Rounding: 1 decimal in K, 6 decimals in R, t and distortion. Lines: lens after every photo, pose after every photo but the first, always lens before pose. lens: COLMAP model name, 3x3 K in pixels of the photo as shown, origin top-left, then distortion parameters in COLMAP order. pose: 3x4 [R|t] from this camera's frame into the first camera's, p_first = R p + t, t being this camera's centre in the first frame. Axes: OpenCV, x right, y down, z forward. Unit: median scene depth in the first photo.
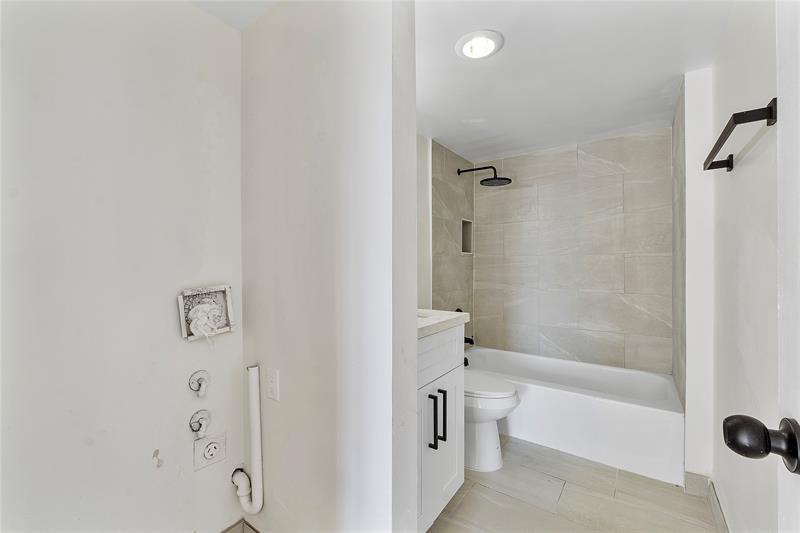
lens RADIAL K [[336.0, 0, 401.0], [0, 336.0, 267.1], [0, 0, 1]] dist [0.002114, 0.000561]
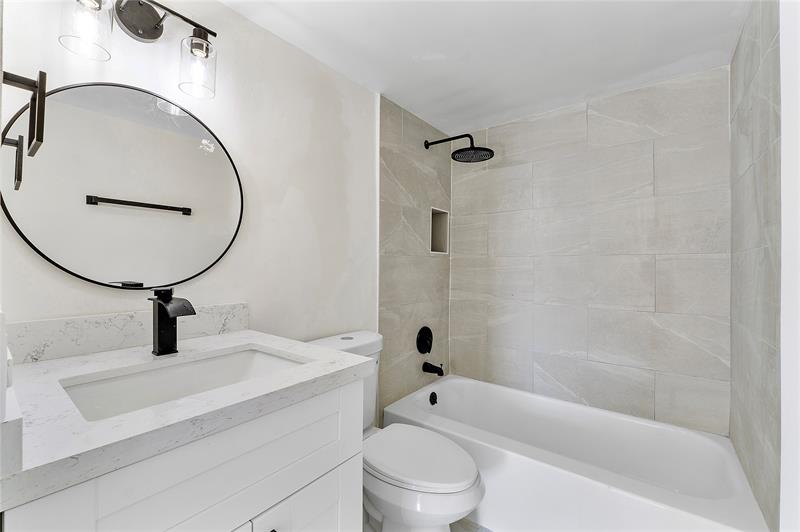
lens RADIAL K [[336.0, 0, 399.3], [0, 336.0, 265.9], [0, 0, 1]] dist [0.002114, 0.000561]
pose [[0.998995, 0.009769, -0.043752, 0.159004], [-0.010075, 0.999926, -0.006780, -0.006624], [0.043682, 0.007214, 0.999019, 0.268764]]
